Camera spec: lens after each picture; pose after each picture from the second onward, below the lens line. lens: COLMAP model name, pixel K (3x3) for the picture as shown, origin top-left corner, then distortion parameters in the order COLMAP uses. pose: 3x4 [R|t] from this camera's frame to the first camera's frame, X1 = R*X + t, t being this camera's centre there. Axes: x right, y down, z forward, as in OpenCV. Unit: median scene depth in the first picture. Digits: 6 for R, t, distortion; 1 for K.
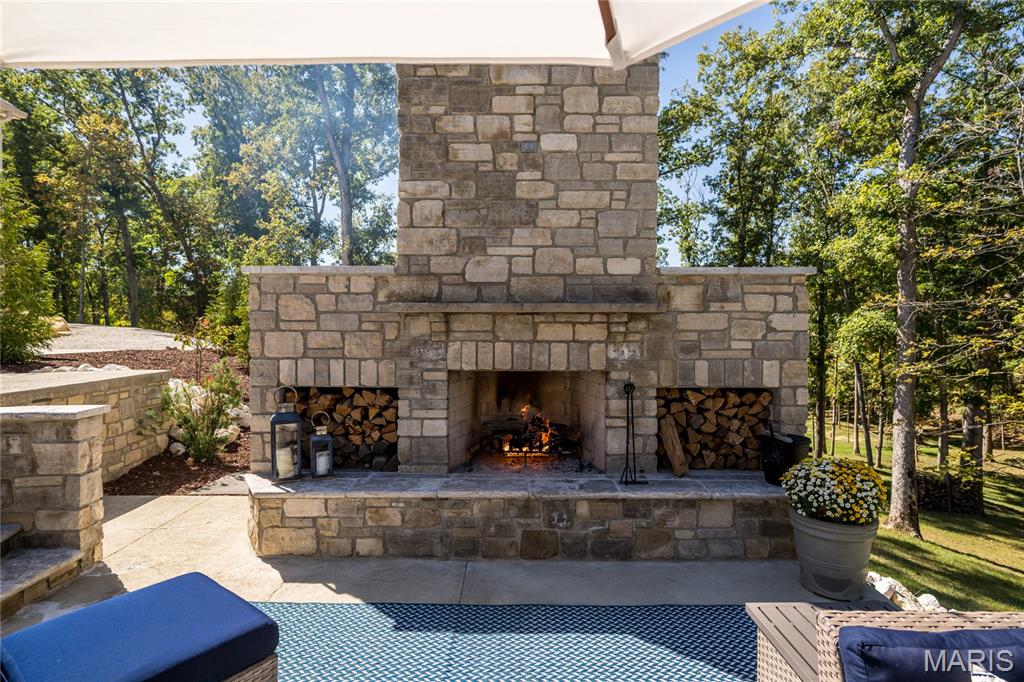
lens RADIAL K [[542.0, 0, 510.8], [0, 542.0, 337.4], [0, 0, 1]] dist [-0.005535, -0.002983]
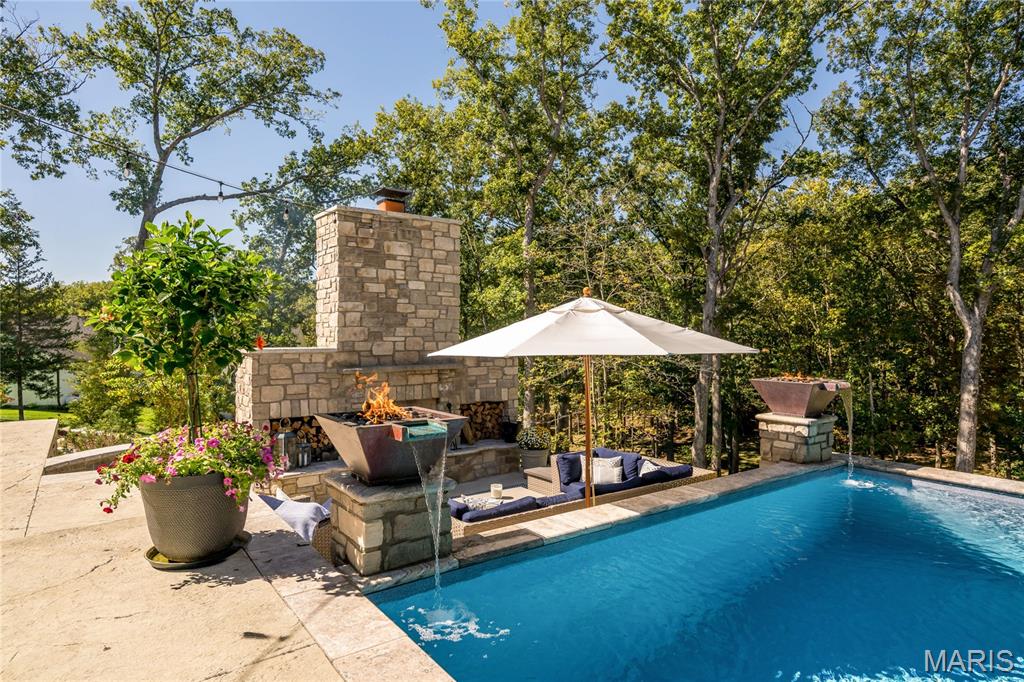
lens RADIAL K [[542.0, 0, 513.6], [0, 542.0, 342.5], [0, 0, 1]] dist [-0.005535, -0.002983]
pose [[0.812126, -0.002558, 0.583477, -0.794707], [0.014021, 0.999787, -0.015131, -0.111115], [-0.583314, 0.020469, 0.811989, -0.842530]]
